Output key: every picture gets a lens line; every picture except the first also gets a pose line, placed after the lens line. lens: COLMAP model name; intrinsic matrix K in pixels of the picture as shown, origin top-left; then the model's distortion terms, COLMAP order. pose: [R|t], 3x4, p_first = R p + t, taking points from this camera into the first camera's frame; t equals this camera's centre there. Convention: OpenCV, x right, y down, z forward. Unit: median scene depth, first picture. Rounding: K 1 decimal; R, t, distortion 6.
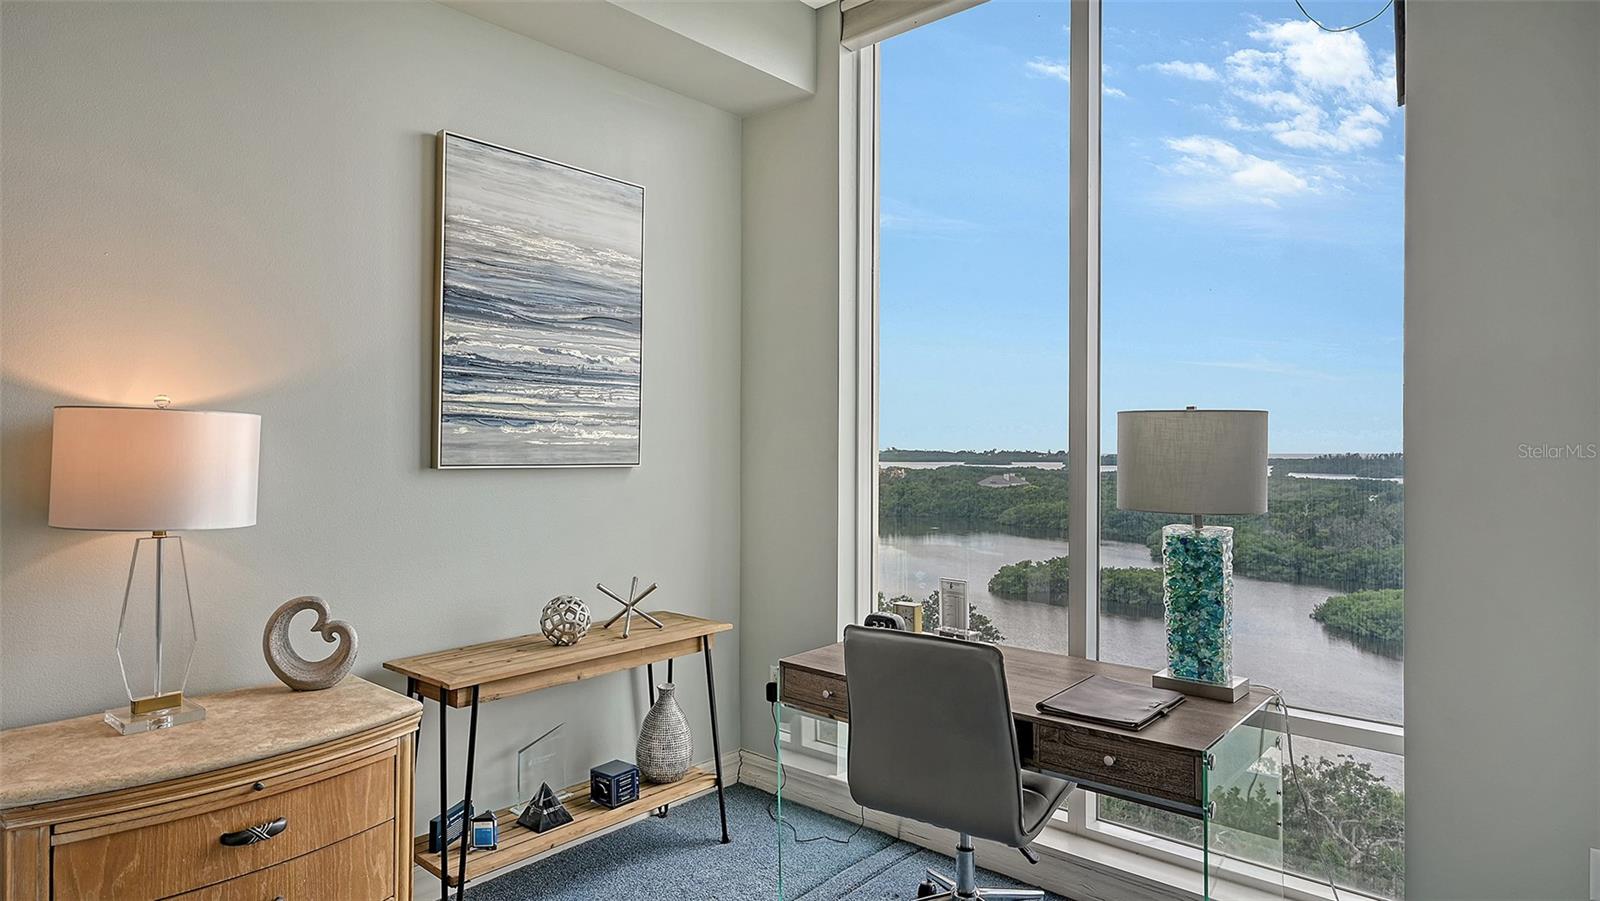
lens RADIAL K [[918.0, 0, 807.6], [0, 918.0, 441.8], [0, 0, 1]] dist [0.000662, -0.000066]
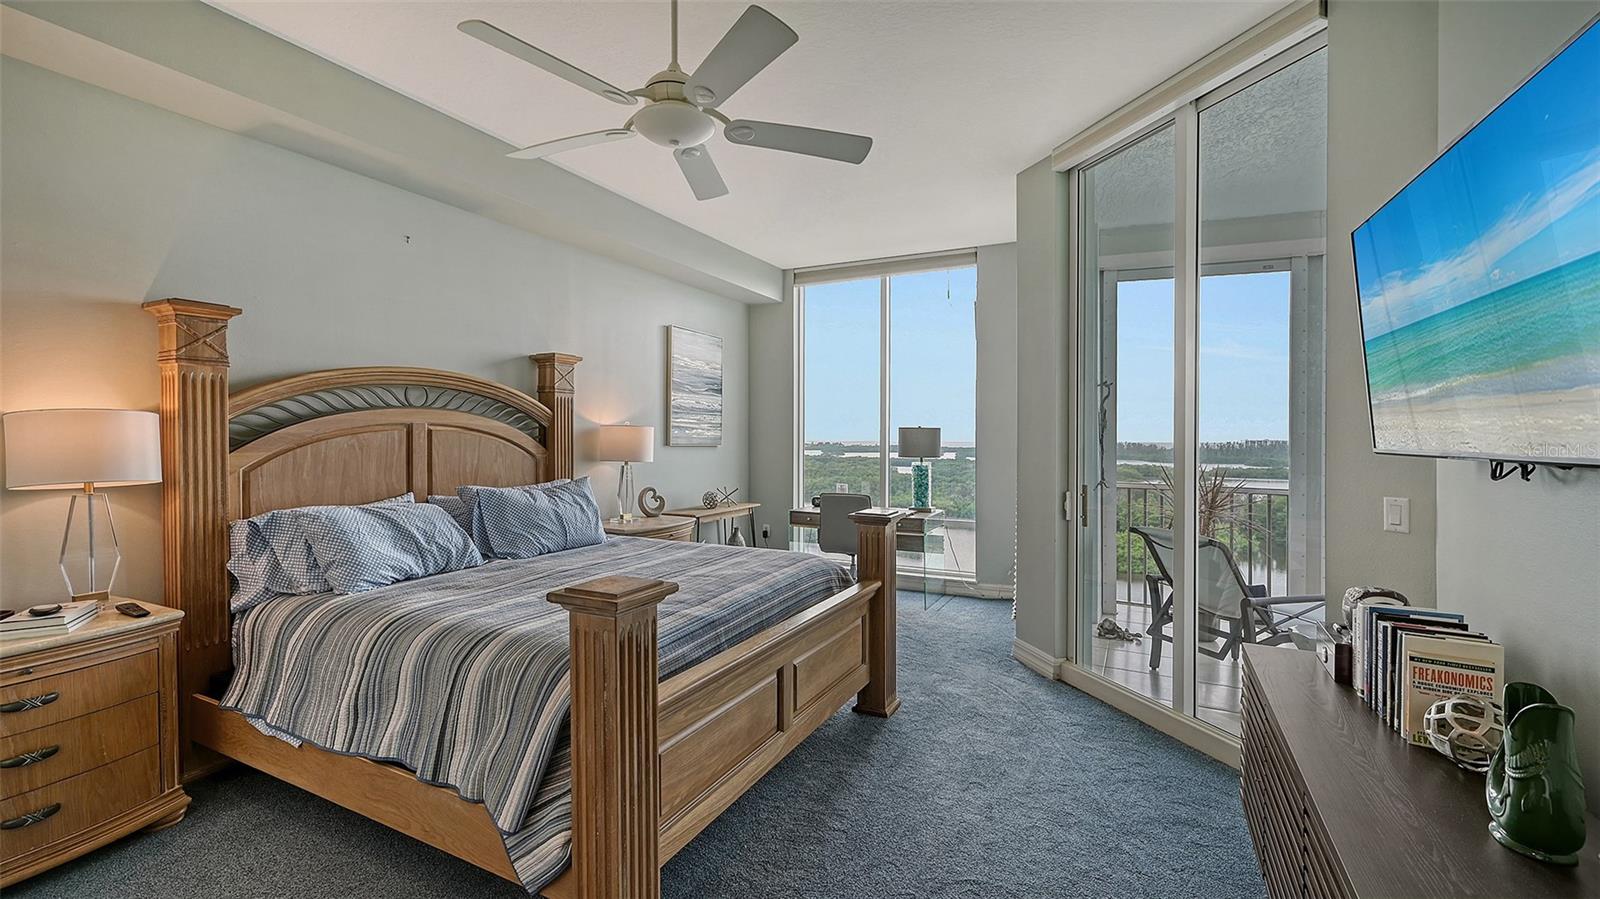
lens RADIAL K [[693.3, 0, 796.4], [0, 693.3, 449.0], [0, 0, 1]] dist [0.001318, -0.000527]
pose [[0.966767, 0.003212, 0.255639, -0.547372], [-0.008047, 0.999808, 0.017868, -0.001082], [-0.255532, -0.019331, 0.966607, -1.095469]]
